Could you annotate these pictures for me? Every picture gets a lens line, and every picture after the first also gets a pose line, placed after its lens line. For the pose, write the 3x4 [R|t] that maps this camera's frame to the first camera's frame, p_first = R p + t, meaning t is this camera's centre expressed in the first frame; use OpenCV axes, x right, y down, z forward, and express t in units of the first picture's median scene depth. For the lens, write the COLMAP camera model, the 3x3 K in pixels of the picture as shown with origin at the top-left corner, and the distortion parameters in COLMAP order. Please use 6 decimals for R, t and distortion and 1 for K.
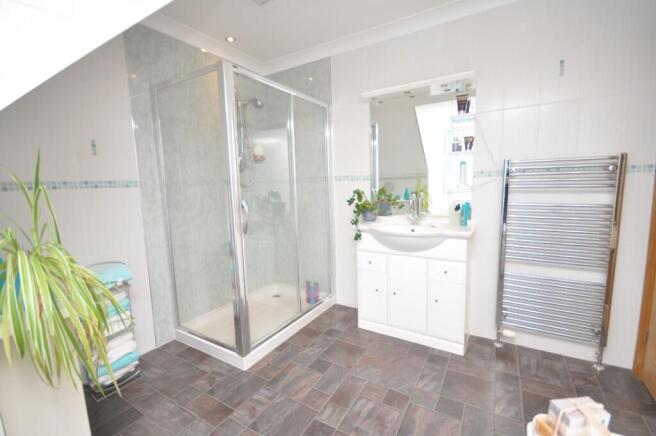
lens RADIAL K [[288.5, 0, 325.0], [0, 288.5, 219.4], [0, 0, 1]] dist [0.003816, -0.001476]
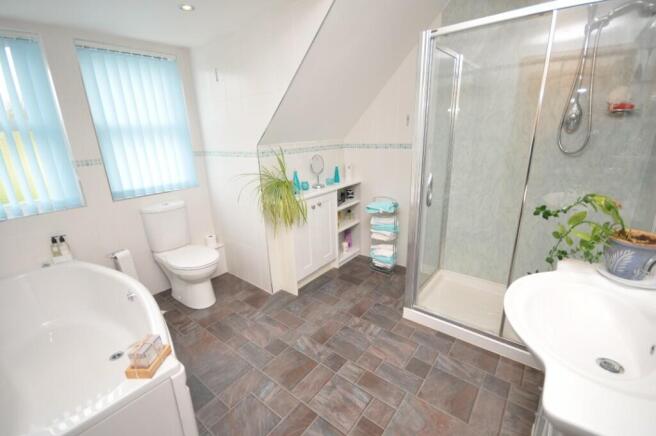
lens RADIAL K [[288.5, 0, 324.4], [0, 288.5, 217.7], [0, 0, 1]] dist [0.003816, -0.001476]
pose [[-0.134592, 0.319937, -0.937830, 0.846617], [-0.082029, 0.939596, 0.332312, -0.255570], [0.987500, 0.121656, -0.100218, 0.854535]]
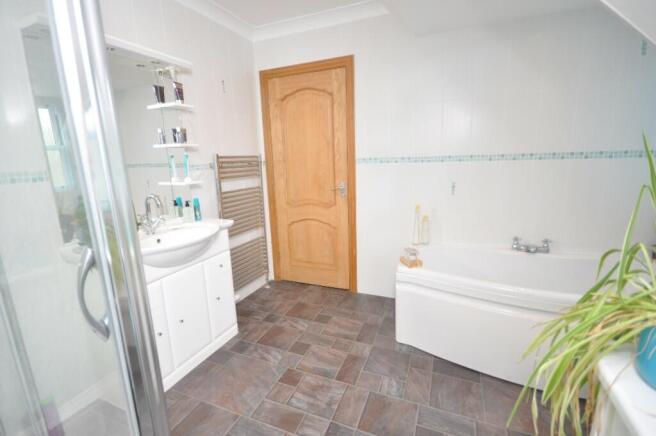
lens RADIAL K [[296.3, 0, 329.3], [0, 296.3, 218.5], [0, 0, 1]] dist [-0.001786, -0.000033]
pose [[-0.151617, -0.166542, 0.974308, -0.731223], [0.156282, 0.969266, 0.190000, -0.134565], [-0.976006, 0.181074, -0.120930, 0.862523]]
